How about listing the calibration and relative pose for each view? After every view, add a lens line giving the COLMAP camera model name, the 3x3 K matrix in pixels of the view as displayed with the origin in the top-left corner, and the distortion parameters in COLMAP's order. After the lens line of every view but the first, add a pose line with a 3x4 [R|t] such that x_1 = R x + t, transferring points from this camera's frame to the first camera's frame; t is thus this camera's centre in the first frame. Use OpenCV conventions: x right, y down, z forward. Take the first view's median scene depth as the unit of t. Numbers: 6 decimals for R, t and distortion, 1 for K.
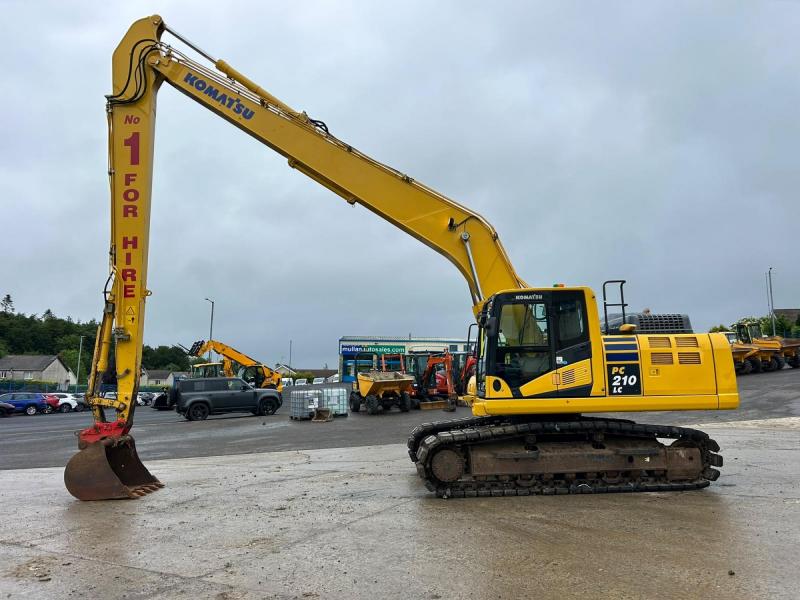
lens RADIAL K [[602.2, 0, 404.9], [0, 602.2, 301.1], [0, 0, 1]] dist [0.077111, -0.100324]
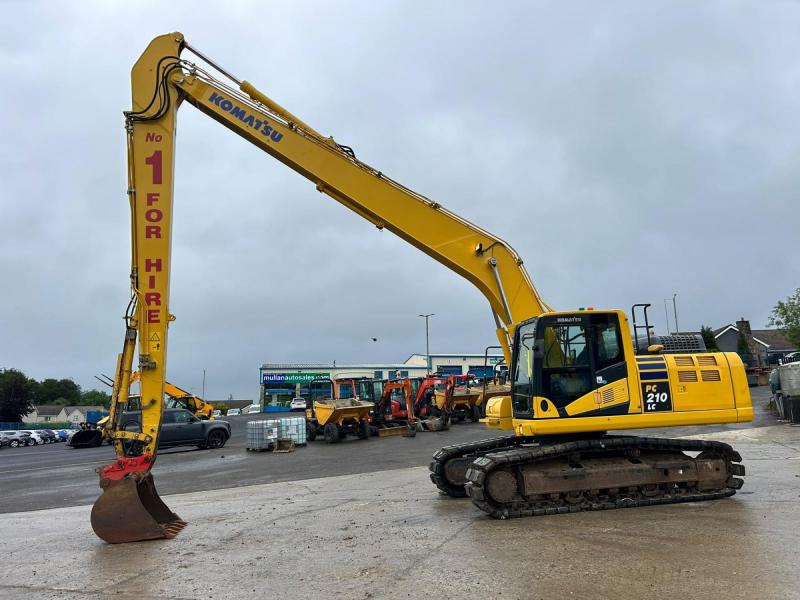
lens RADIAL K [[602.2, 0, 405.8], [0, 602.2, 300.1], [0, 0, 1]] dist [0.077111, -0.100324]
pose [[0.988127, 0.000026, 0.153642, -0.234537], [0.007022, 0.998948, -0.045327, 0.004884], [-0.153482, 0.045867, 0.987086, 0.006415]]
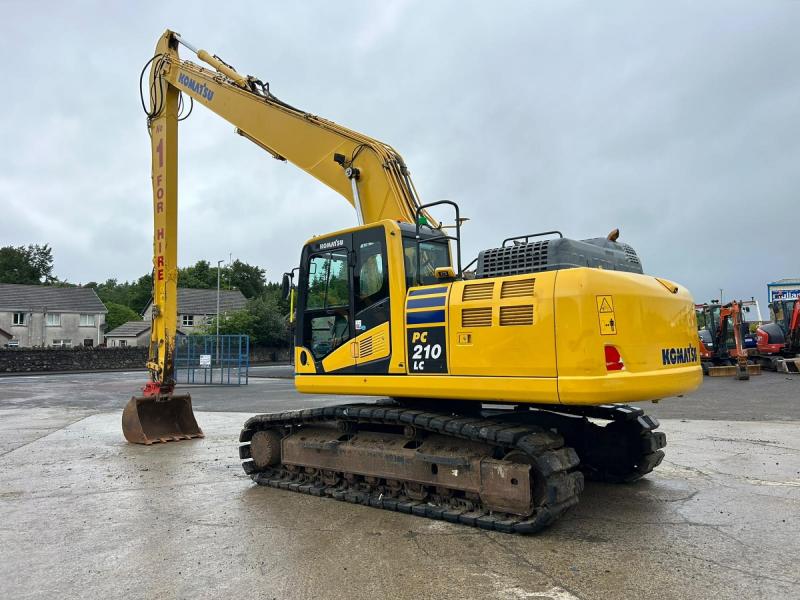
lens RADIAL K [[602.2, 0, 395.5], [0, 602.2, 303.8], [0, 0, 1]] dist [0.077111, -0.100324]
pose [[0.722375, -0.048986, -0.689764, 0.787432], [0.104513, 0.993763, 0.038879, 0.047638], [0.683558, -0.100174, 0.722990, 0.493992]]
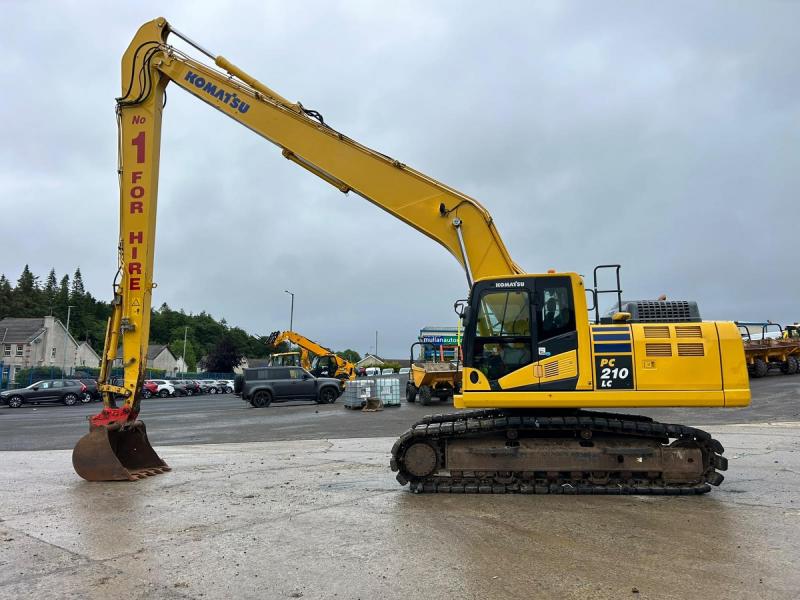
lens RADIAL K [[602.2, 0, 402.5], [0, 602.2, 299.2], [0, 0, 1]] dist [0.077111, -0.100324]
pose [[0.986942, -0.009532, -0.160795, 0.190876], [0.011531, 0.999867, 0.011505, 0.003909], [0.160664, -0.013209, 0.986921, 0.041648]]
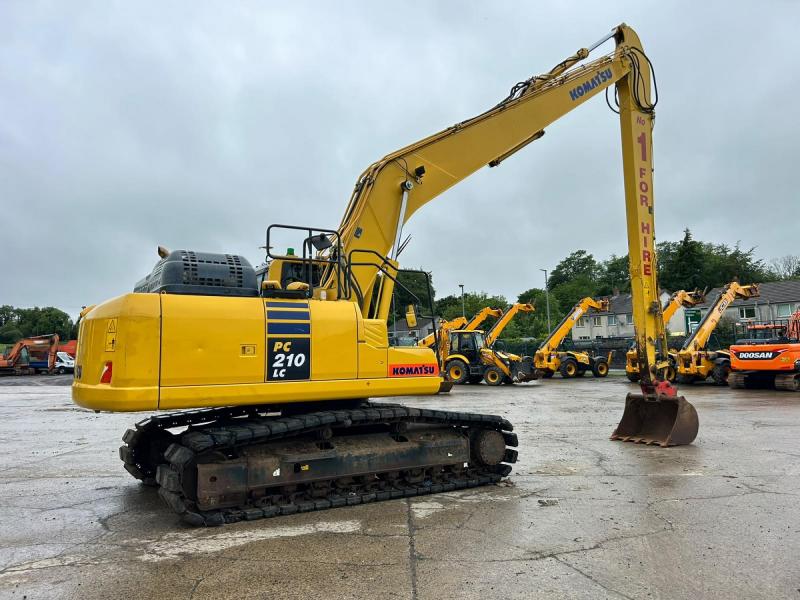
lens RADIAL K [[602.2, 0, 398.1], [0, 602.2, 297.2], [0, 0, 1]] dist [0.077111, -0.100324]
pose [[0.874121, 0.061702, 0.481773, 0.117973], [-0.073304, 0.997296, 0.005276, 0.040395], [-0.480145, -0.039927, 0.876280, 0.295436]]
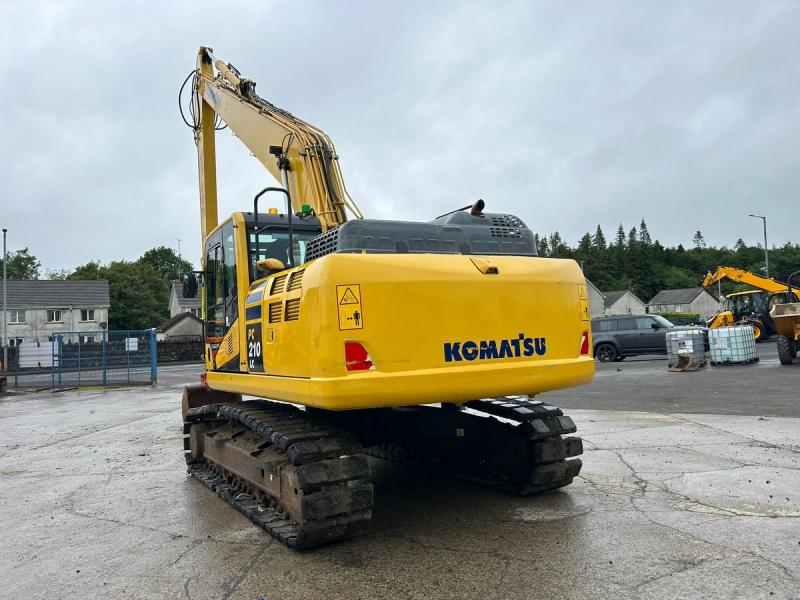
lens RADIAL K [[602.2, 0, 397.9], [0, 602.2, 295.7], [0, 0, 1]] dist [0.077111, -0.100324]
pose [[0.461522, -0.064815, -0.884758, 0.984109], [0.161016, 0.986883, 0.011695, 0.090434], [0.872394, -0.147858, 0.465904, 0.832406]]
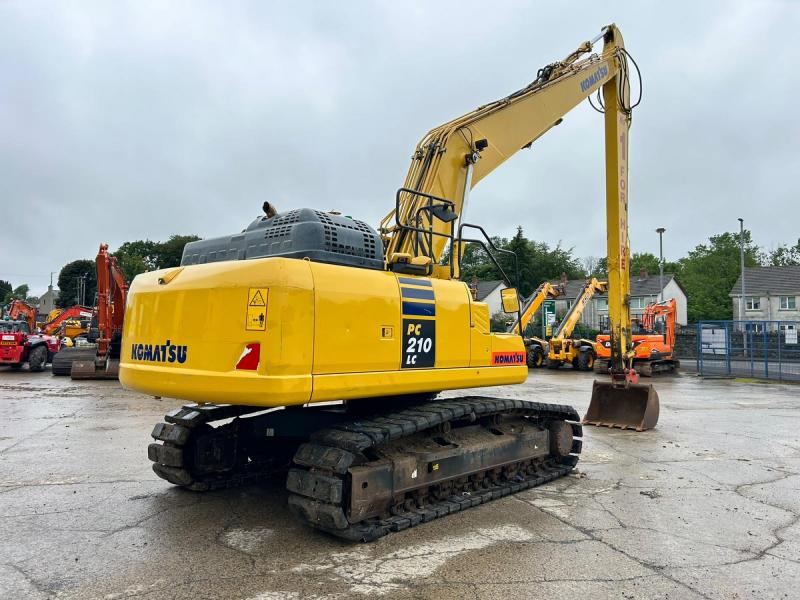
lens RADIAL K [[602.2, 0, 397.3], [0, 602.2, 294.3], [0, 0, 1]] dist [0.077111, -0.100324]
pose [[0.703544, 0.086472, 0.705371, -0.108097], [-0.125729, 0.992057, 0.003787, 0.076601], [-0.699441, -0.091350, 0.708828, 0.562183]]
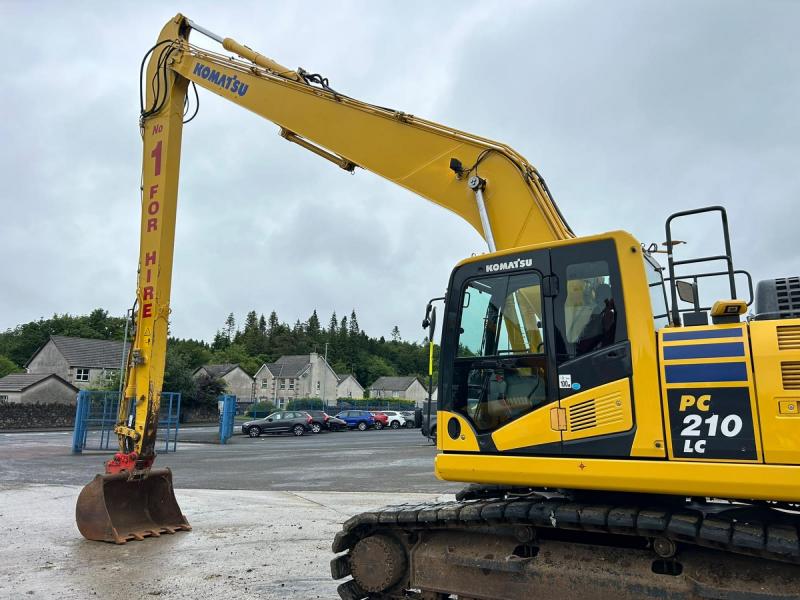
lens RADIAL K [[602.2, 0, 404.1], [0, 602.2, 297.4], [0, 0, 1]] dist [0.077111, -0.100324]
pose [[0.831866, -0.086262, -0.548232, 0.421951], [0.065550, 0.996204, -0.057286, 0.047173], [0.551092, 0.011717, 0.834362, 0.494683]]
